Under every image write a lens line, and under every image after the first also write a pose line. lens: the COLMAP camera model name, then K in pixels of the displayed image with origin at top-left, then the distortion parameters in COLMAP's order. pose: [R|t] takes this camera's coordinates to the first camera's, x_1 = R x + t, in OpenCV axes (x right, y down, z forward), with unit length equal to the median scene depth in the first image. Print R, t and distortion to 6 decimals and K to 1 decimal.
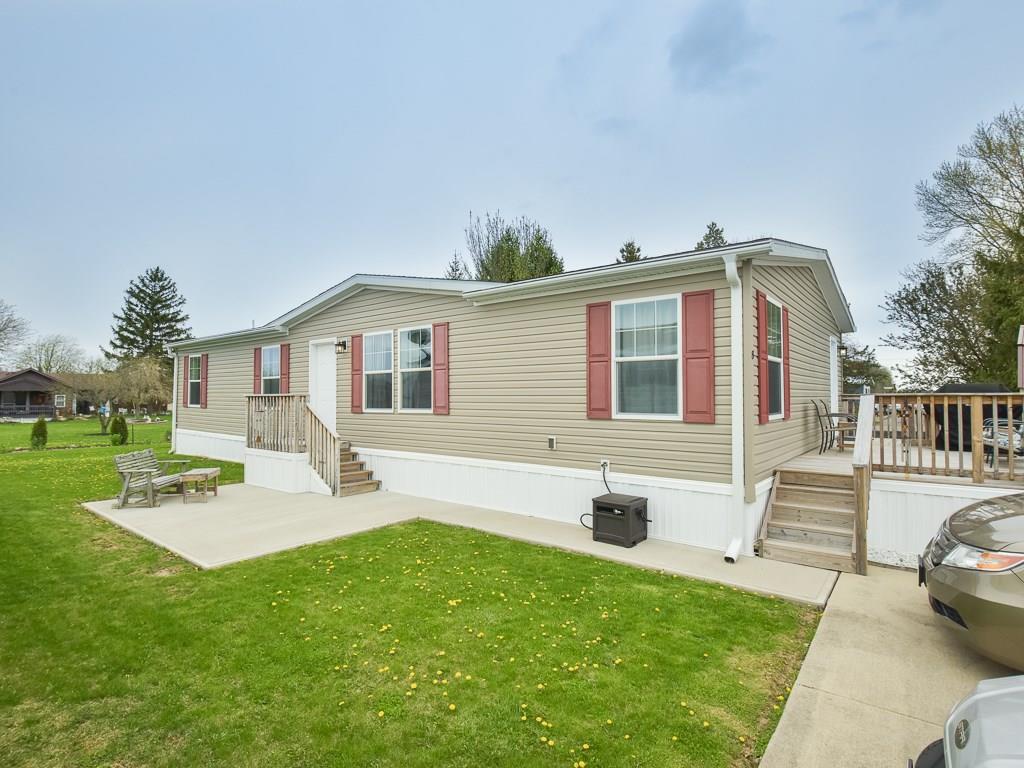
lens RADIAL K [[523.7, 0, 509.1], [0, 523.7, 383.6], [0, 0, 1]] dist [-0.005335, -0.002220]
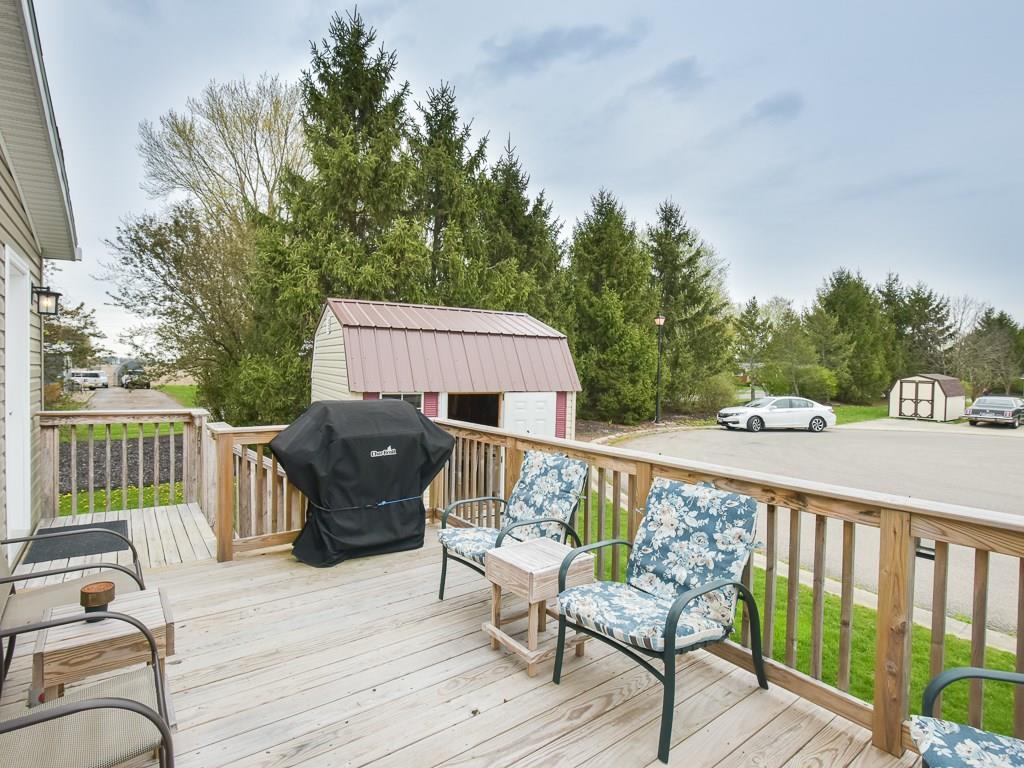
lens RADIAL K [[523.7, 0, 509.3], [0, 523.7, 382.2], [0, 0, 1]] dist [-0.005335, -0.002220]
pose [[0.259451, -0.016623, 0.965613, 0.204973], [-0.041441, 0.998739, 0.028328, -0.015363], [-0.964867, -0.047365, 0.258436, 0.327815]]
